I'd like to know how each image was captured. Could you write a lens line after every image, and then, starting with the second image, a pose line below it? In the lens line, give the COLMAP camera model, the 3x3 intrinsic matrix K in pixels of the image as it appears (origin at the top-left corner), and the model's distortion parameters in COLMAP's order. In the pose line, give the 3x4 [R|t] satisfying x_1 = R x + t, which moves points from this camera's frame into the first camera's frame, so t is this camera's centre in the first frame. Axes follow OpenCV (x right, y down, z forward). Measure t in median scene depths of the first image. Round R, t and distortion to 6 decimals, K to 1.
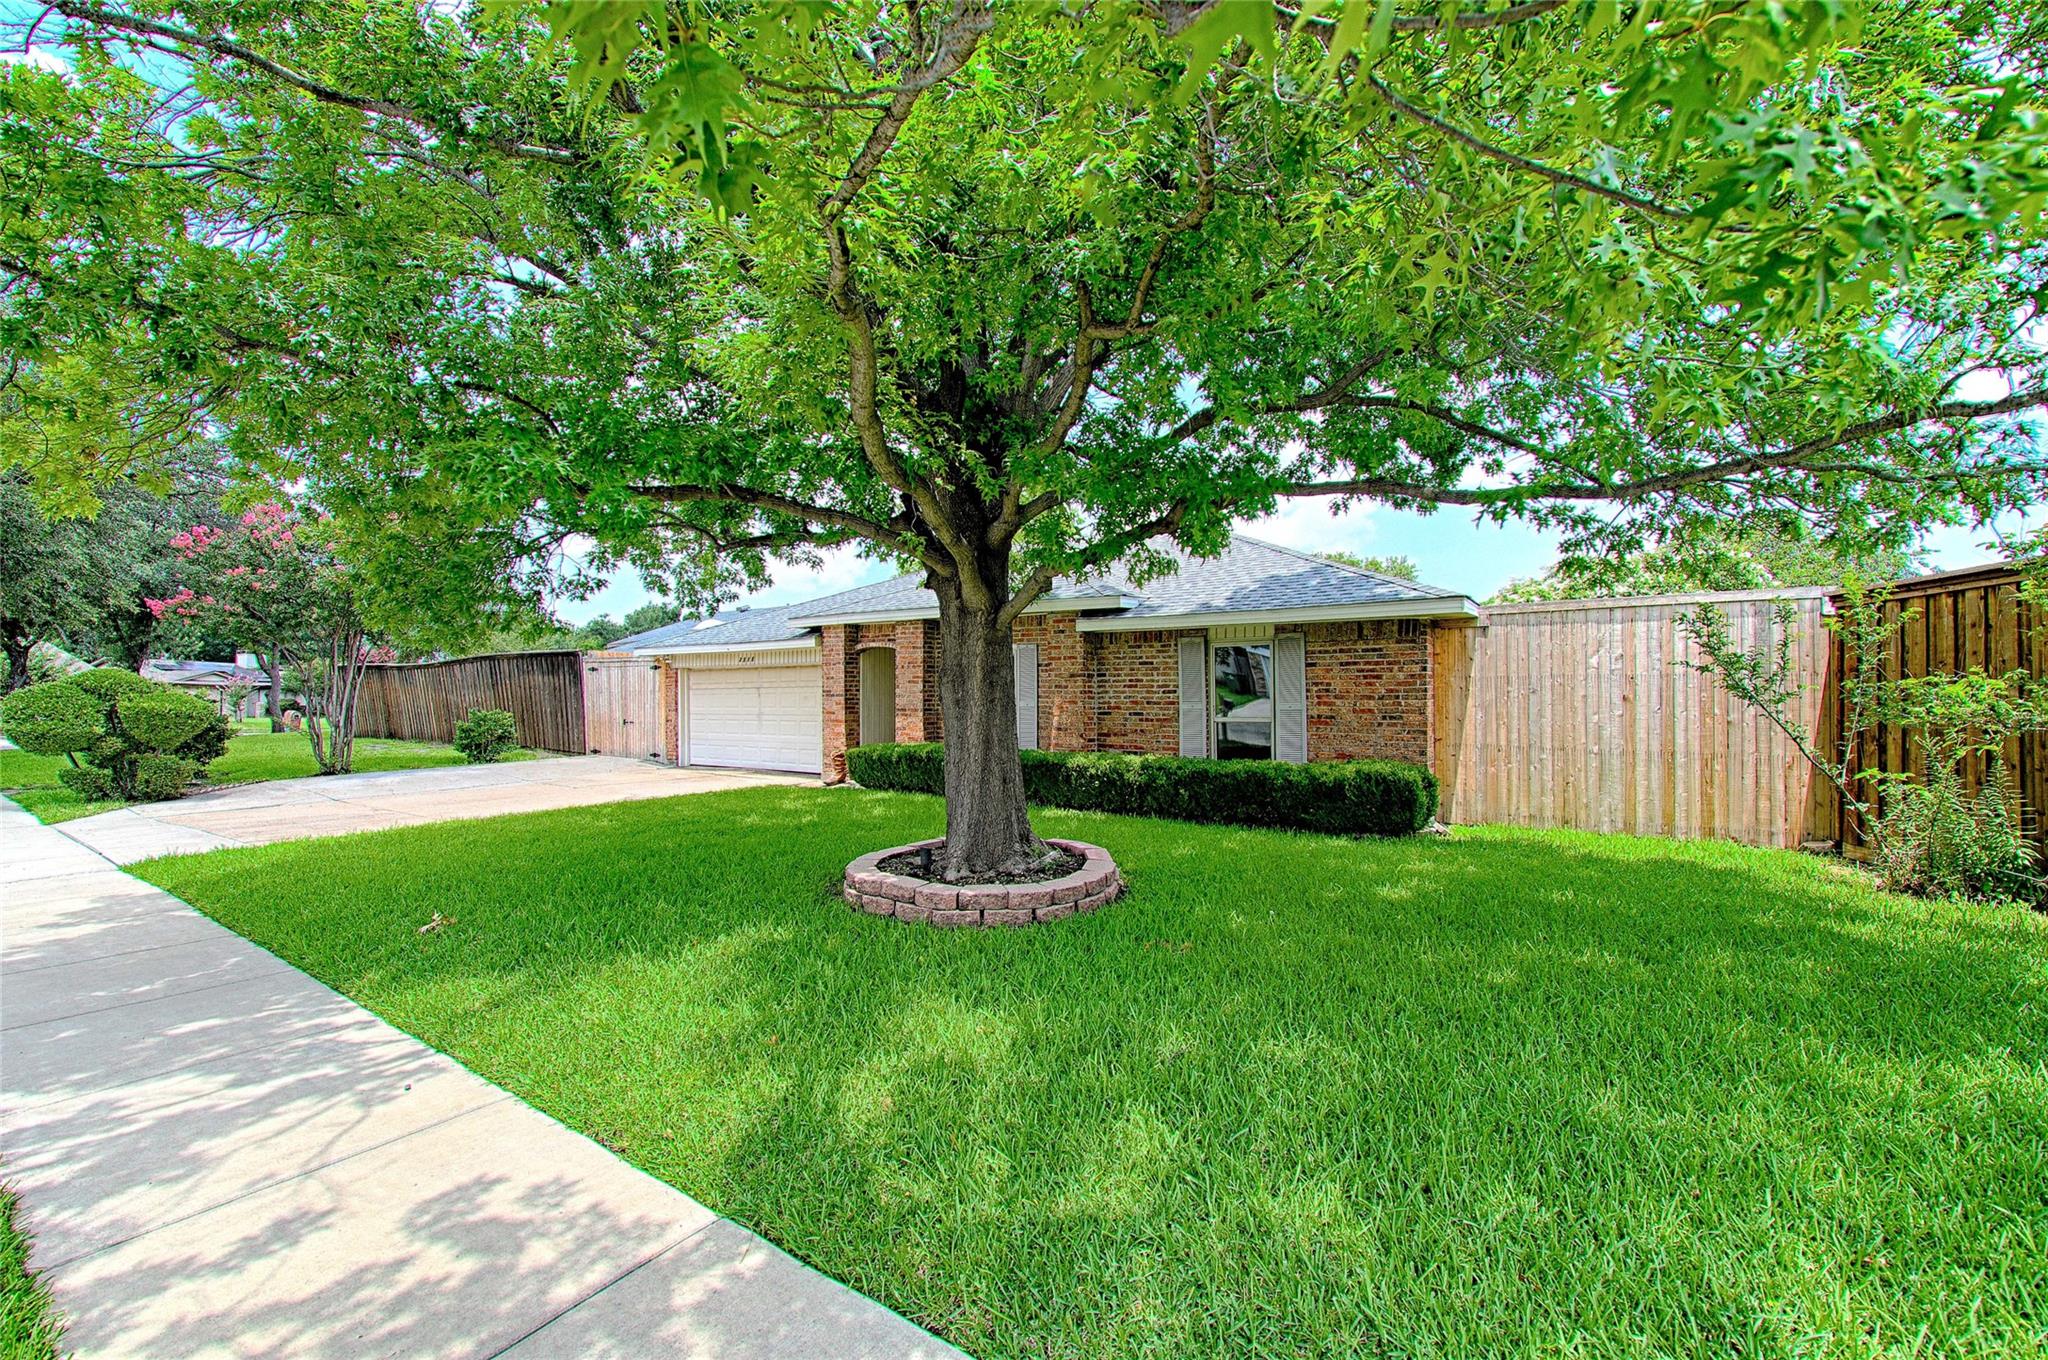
lens RADIAL K [[843.4, 0, 1011.5], [0, 843.4, 643.5], [0, 0, 1]] dist [0.005112, -0.000464]
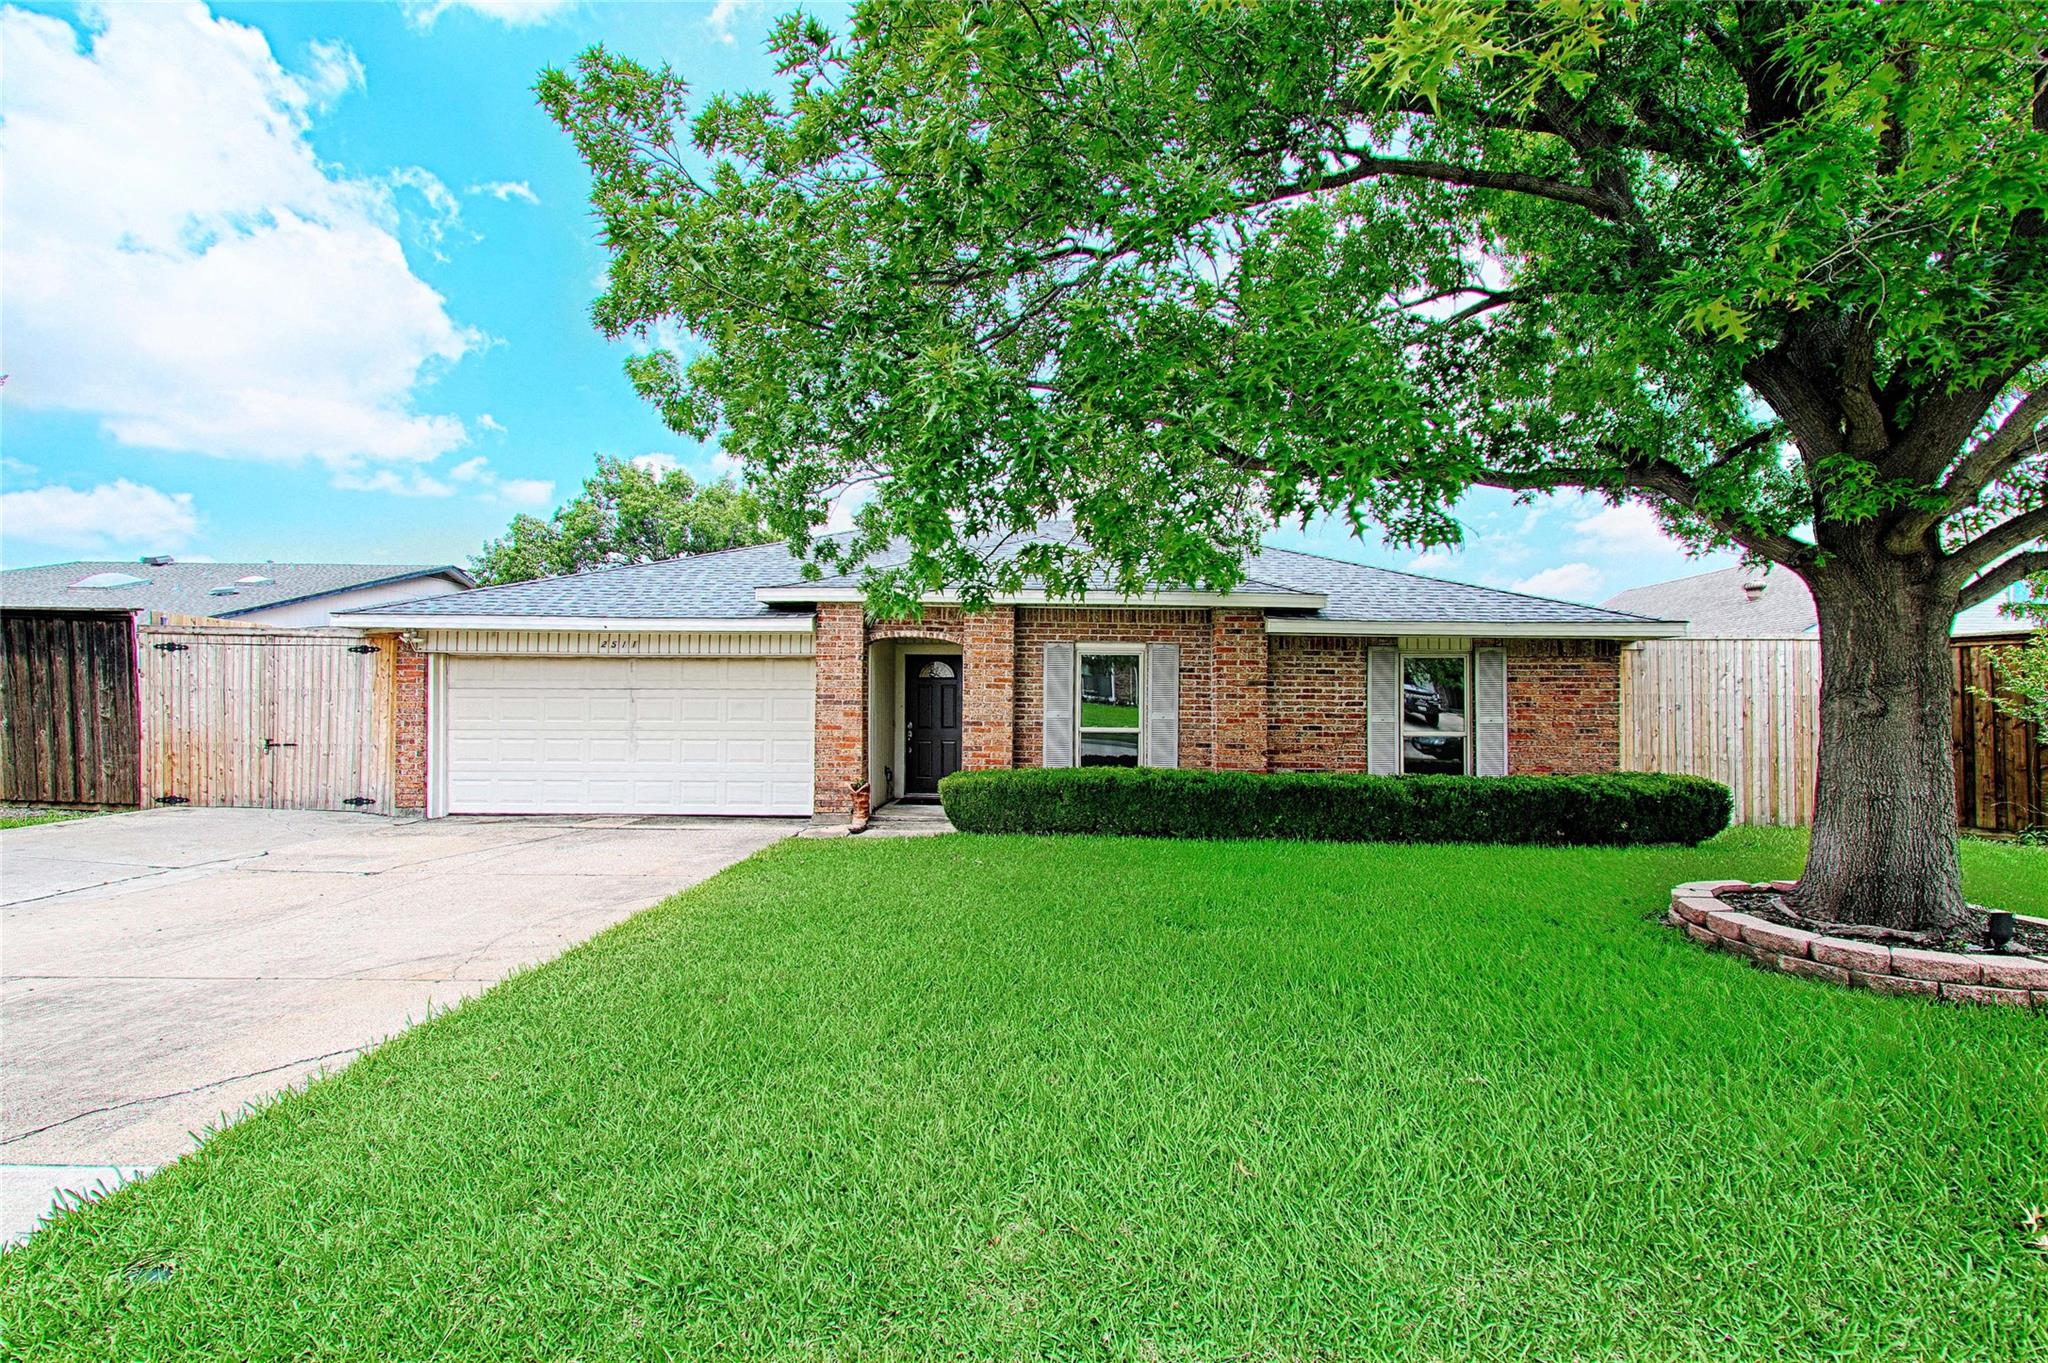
lens RADIAL K [[843.4, 0, 1011.5], [0, 843.4, 645.0], [0, 0, 1]] dist [0.005112, -0.000464]
pose [[0.823592, 0.050584, 0.564923, -0.692319], [-0.045437, 0.998698, -0.023182, 0.033723], [-0.565360, -0.006576, 0.824818, 0.483781]]
